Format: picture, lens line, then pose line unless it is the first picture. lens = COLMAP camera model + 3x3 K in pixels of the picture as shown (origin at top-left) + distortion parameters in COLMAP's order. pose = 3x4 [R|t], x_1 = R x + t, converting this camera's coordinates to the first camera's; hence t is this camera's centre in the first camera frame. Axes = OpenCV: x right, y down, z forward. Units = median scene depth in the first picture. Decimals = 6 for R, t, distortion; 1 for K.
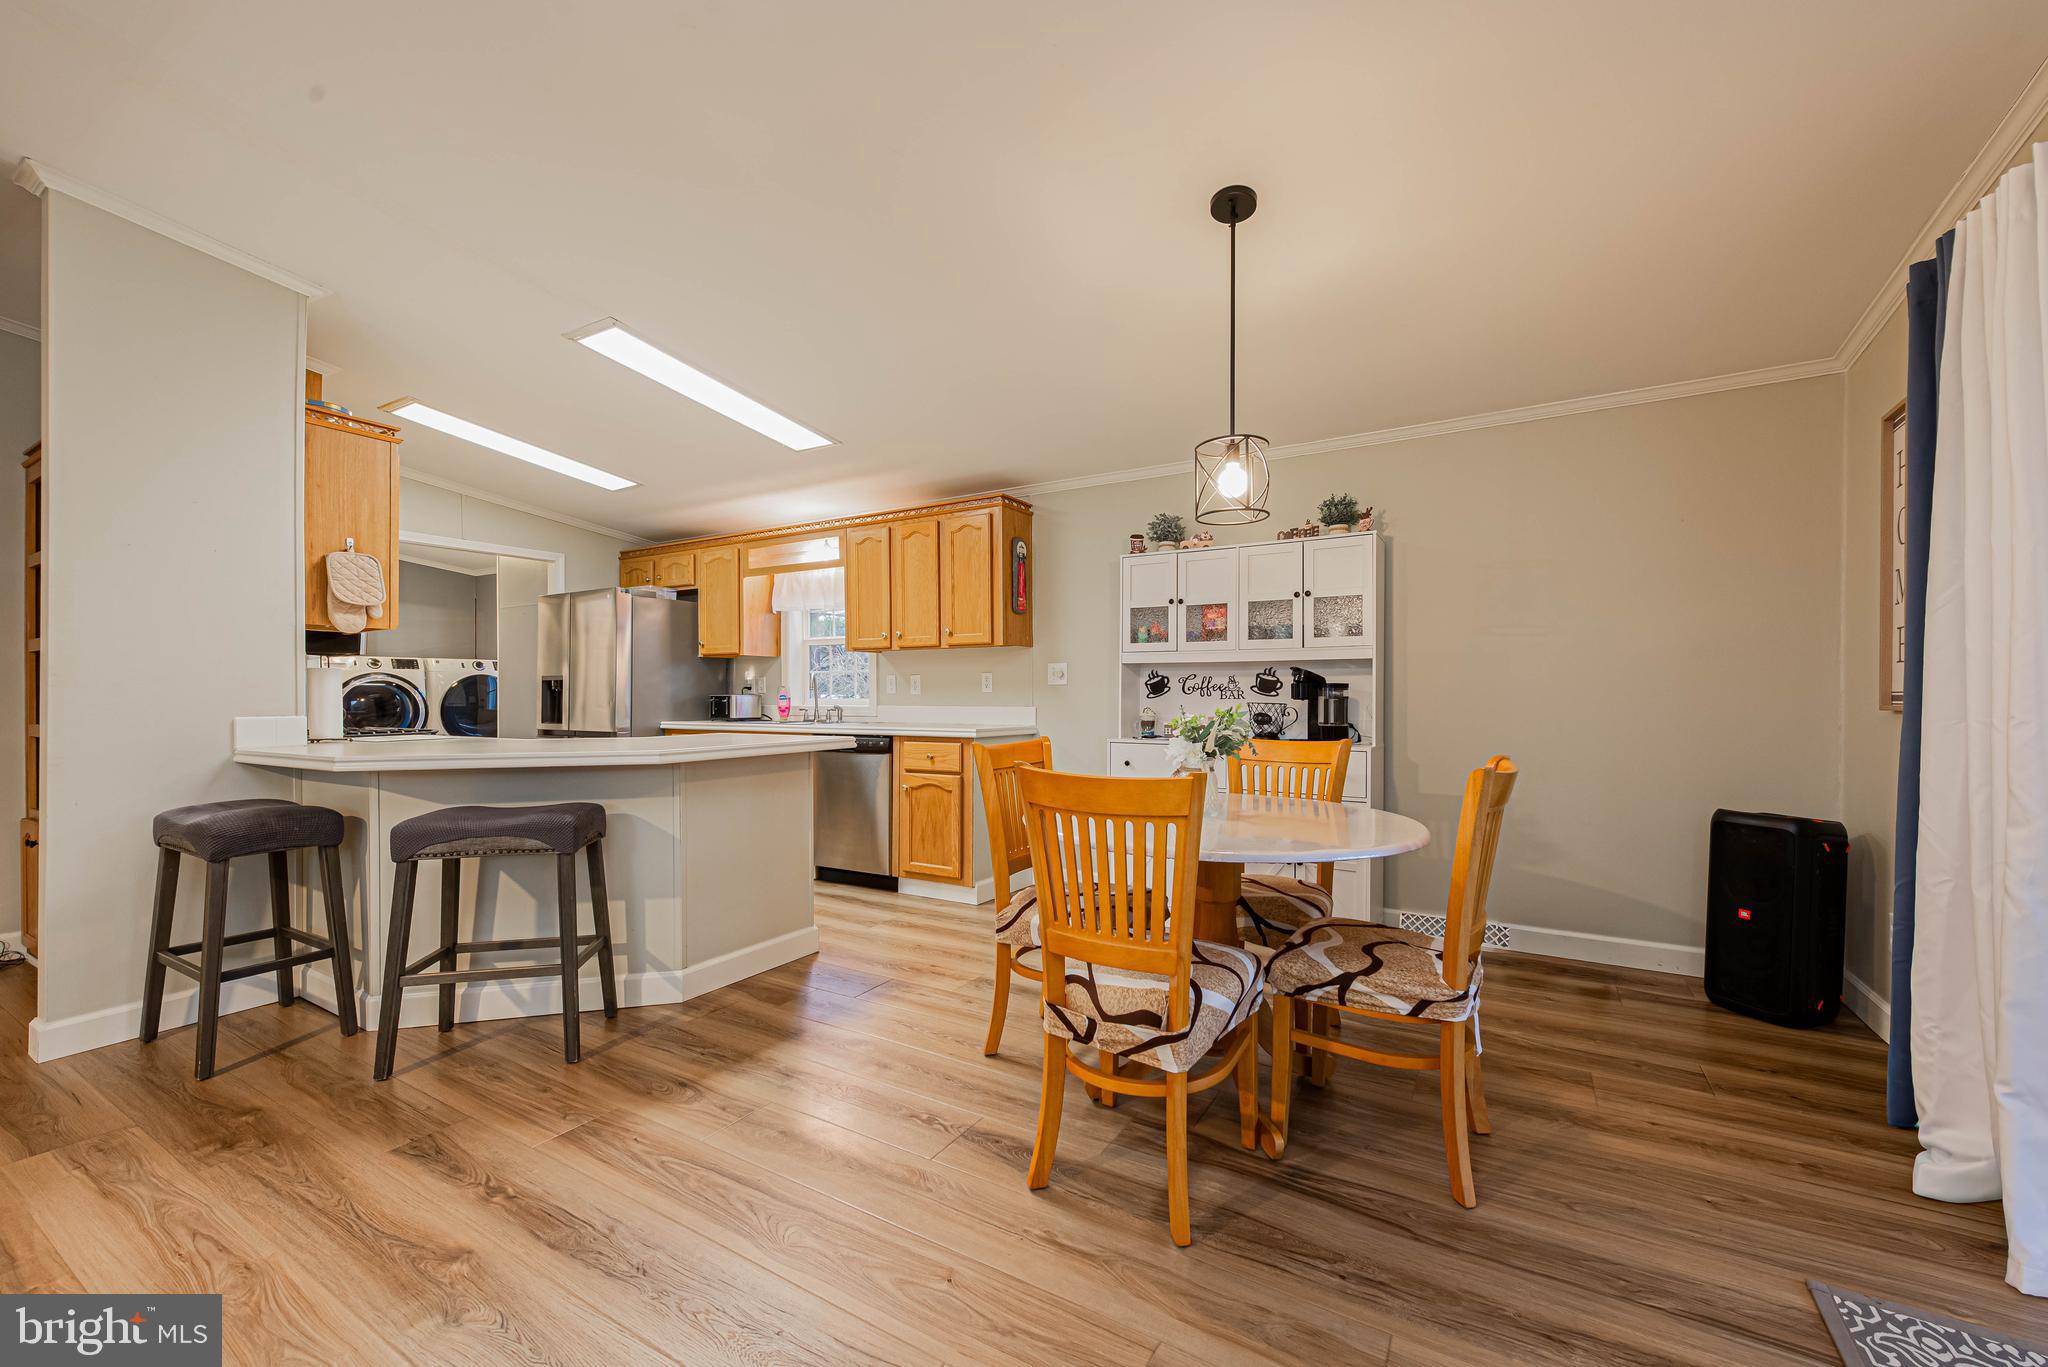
lens RADIAL K [[805.8, 0, 1035.9], [0, 805.8, 695.6], [0, 0, 1]] dist [0.006310, -0.001496]
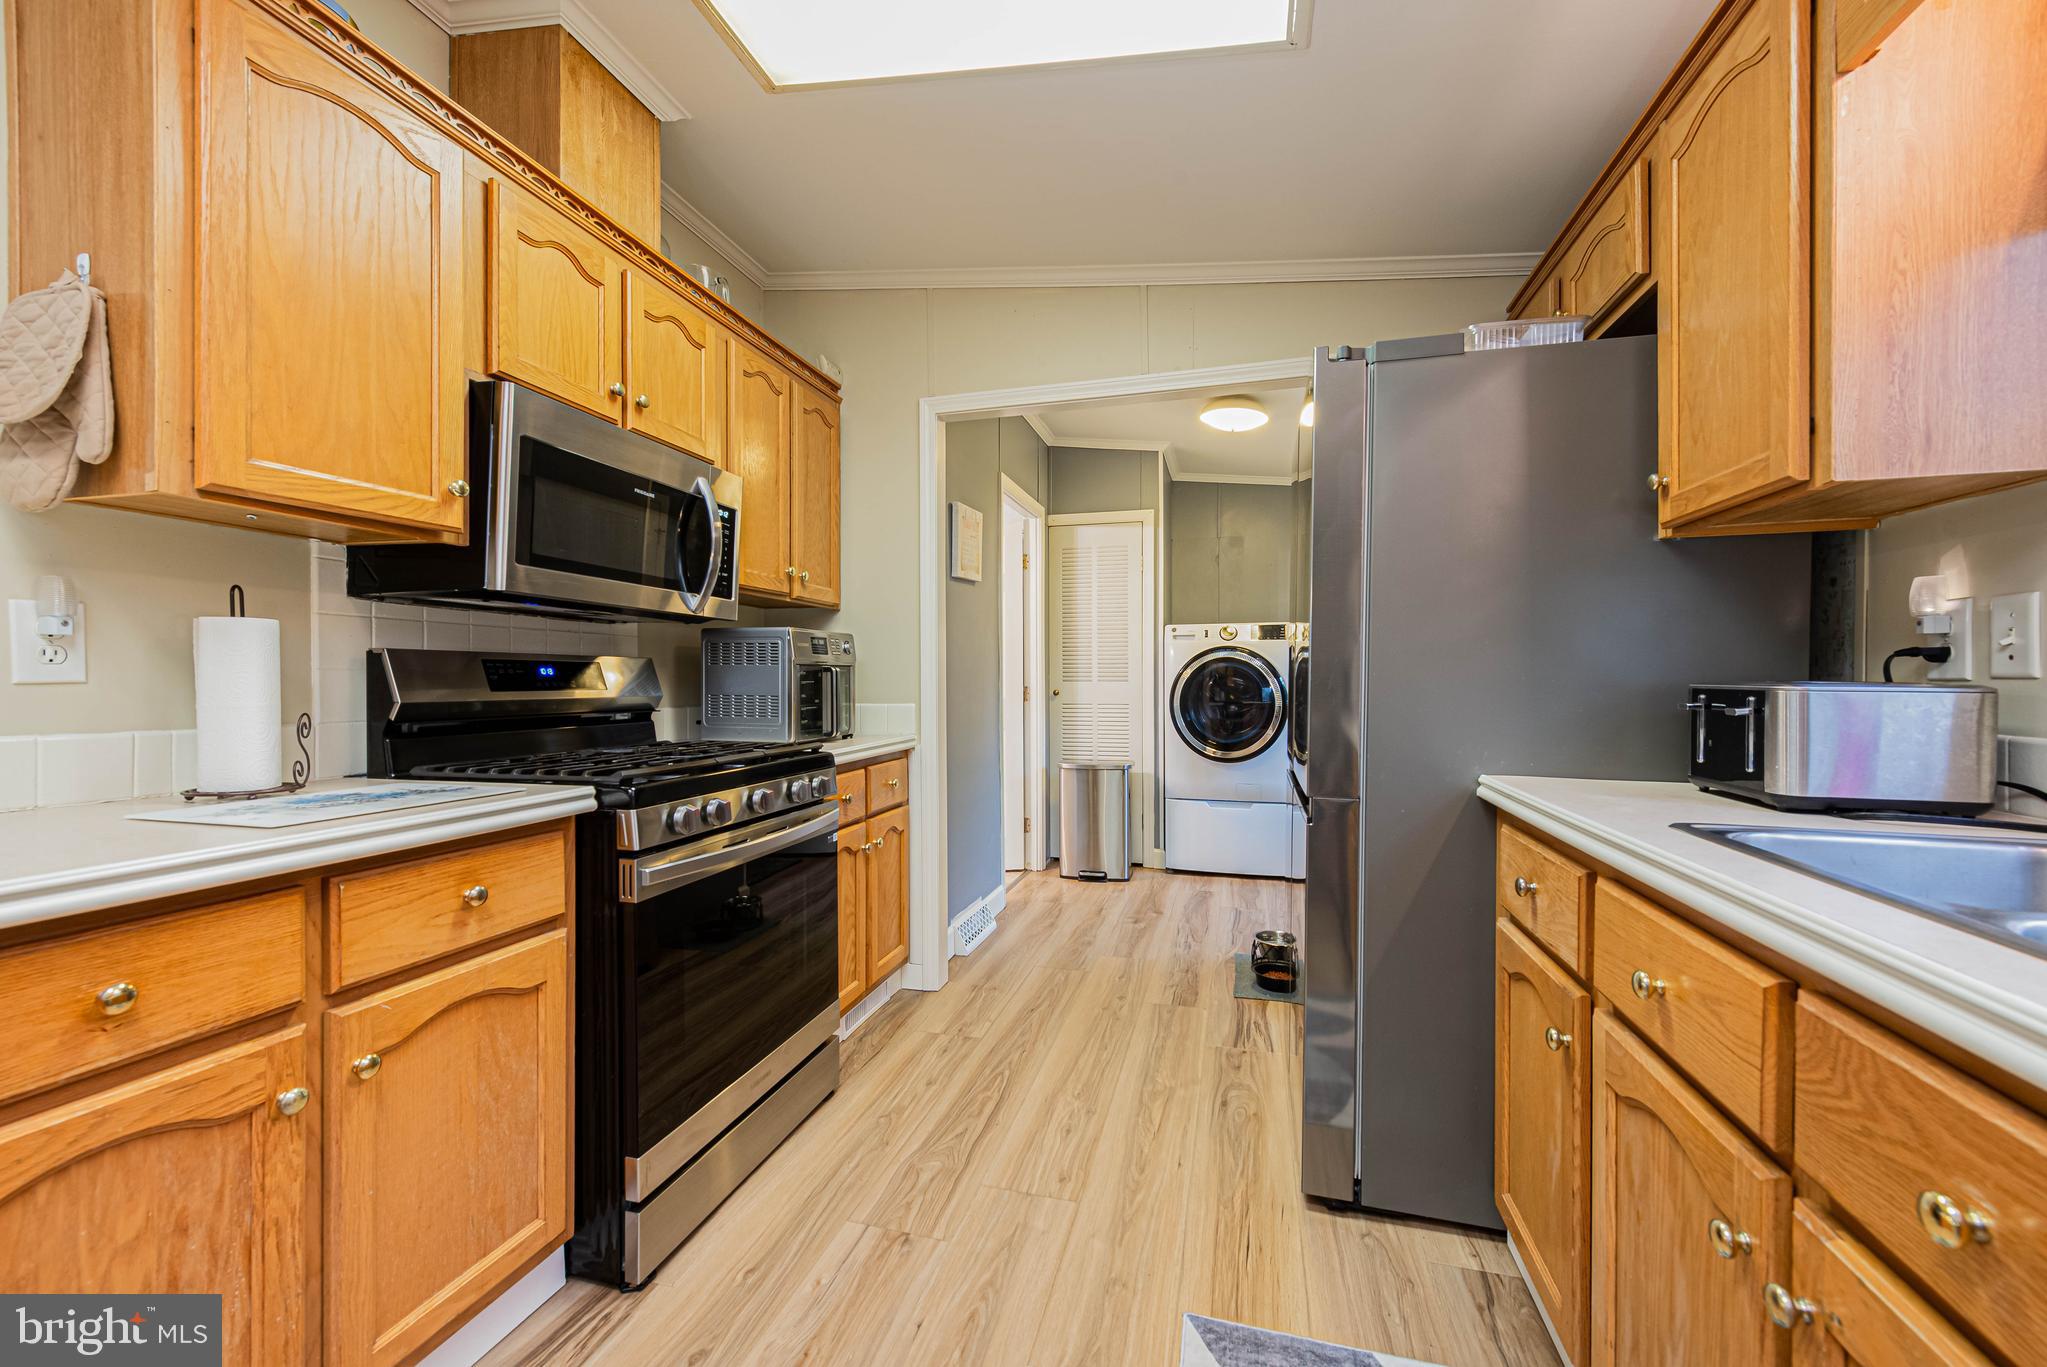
lens RADIAL K [[805.4, 0, 1021.8], [0, 805.4, 680.2], [0, 0, 1]] dist [0.006310, -0.001496]
pose [[0.251232, 0.005599, -0.967911, -0.310951], [-0.002236, 0.999984, 0.005204, -0.004012], [0.967924, 0.000857, 0.251241, 1.059999]]
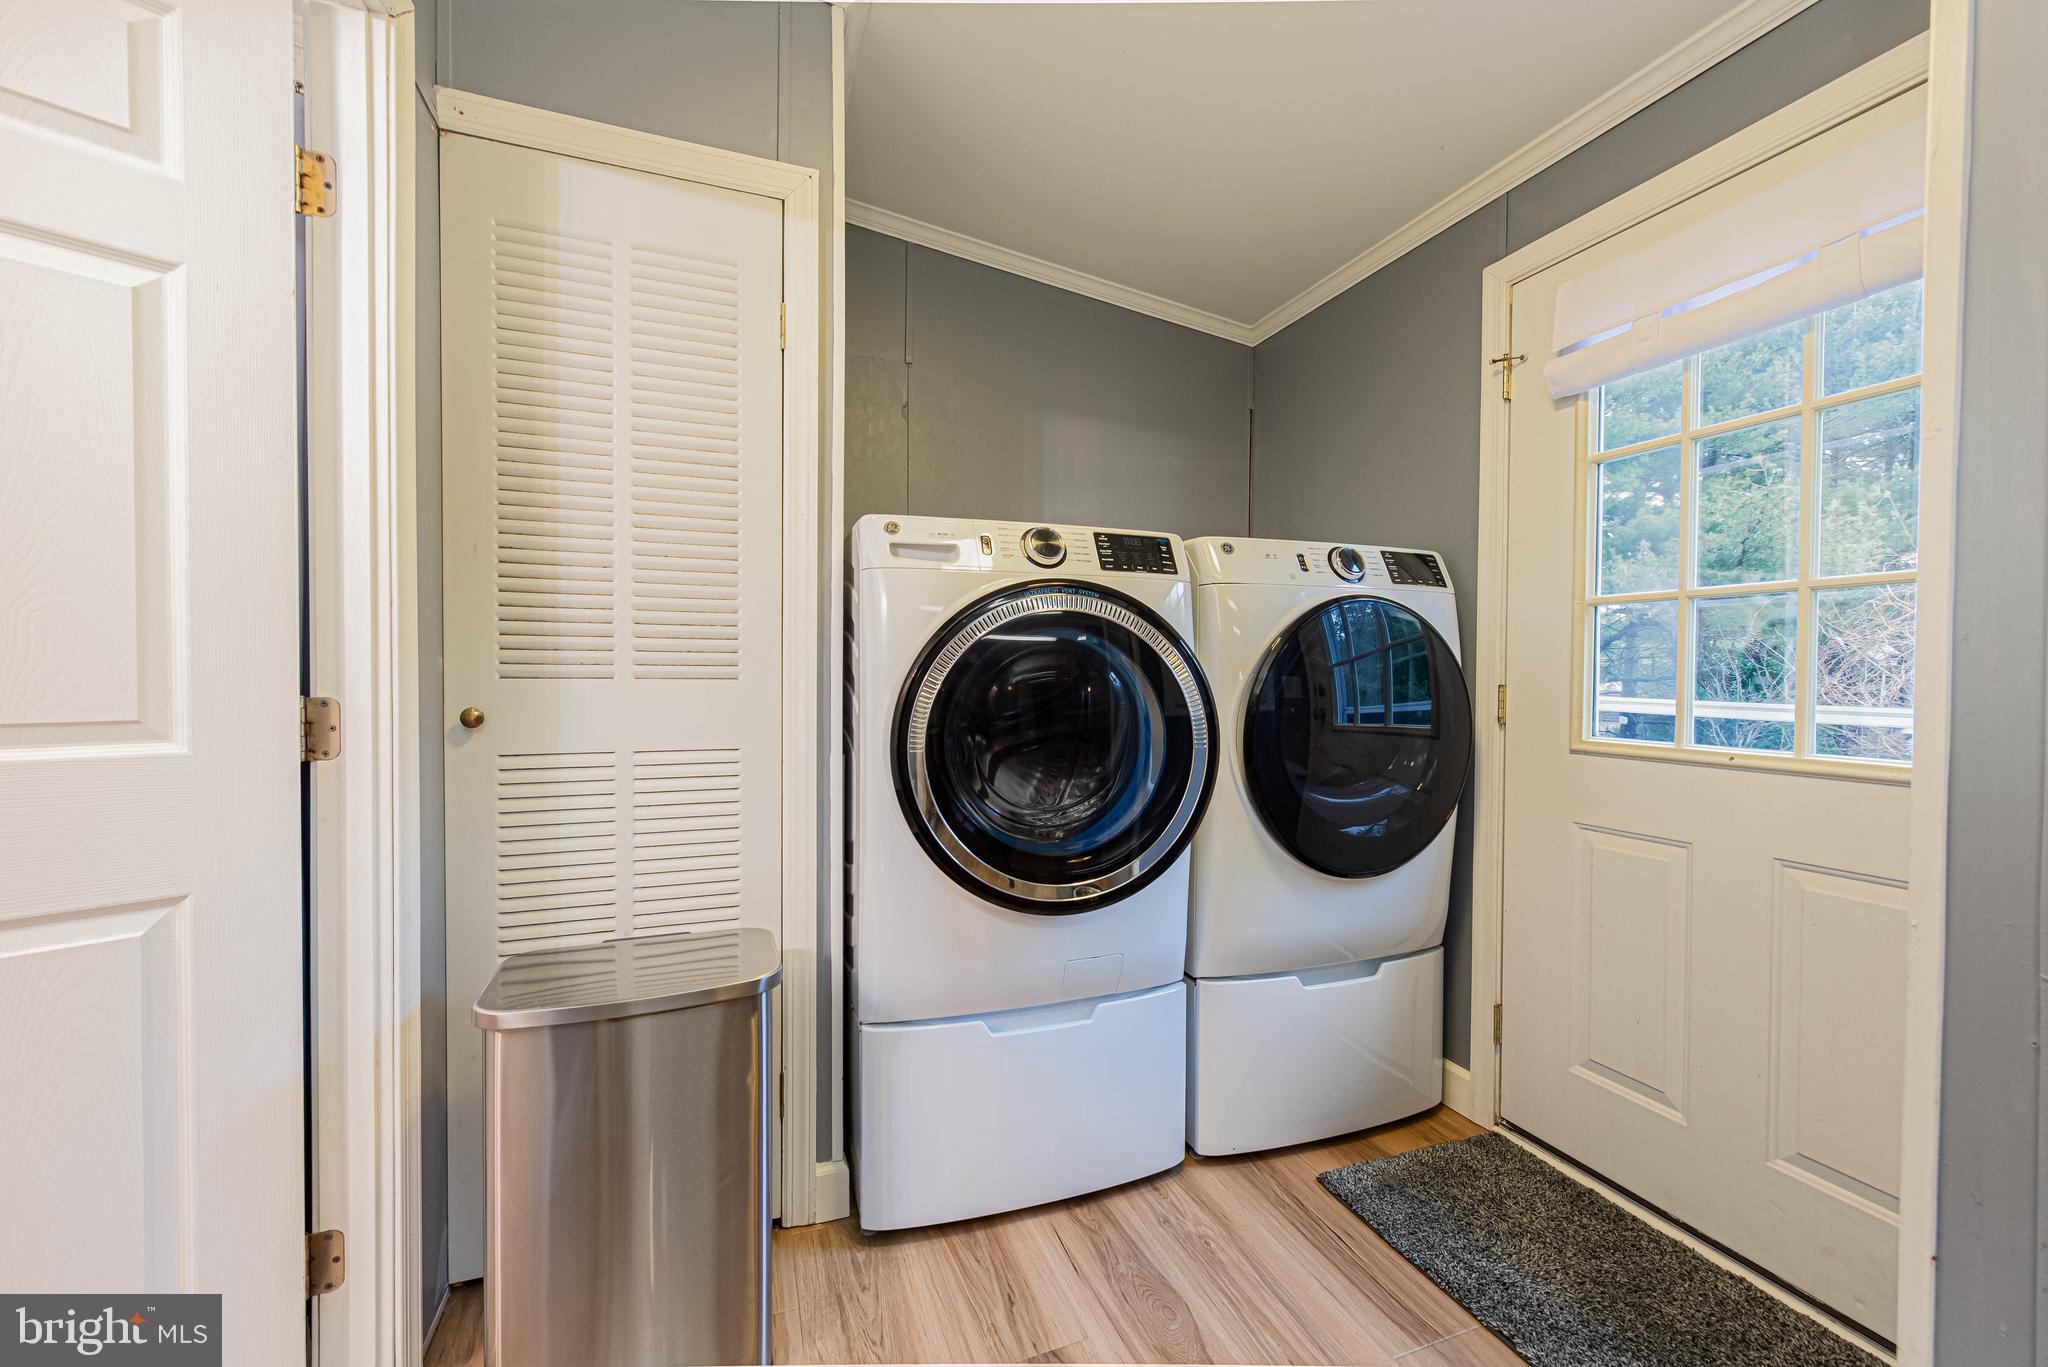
lens RADIAL K [[805.8, 0, 1025.3], [0, 805.8, 685.3], [0, 0, 1]] dist [0.006310, -0.001496]
pose [[0.774132, 0.012958, -0.632891, -1.074971], [-0.008721, 0.999914, 0.009805, 0.001411], [0.632964, -0.002072, 0.774179, 1.299253]]
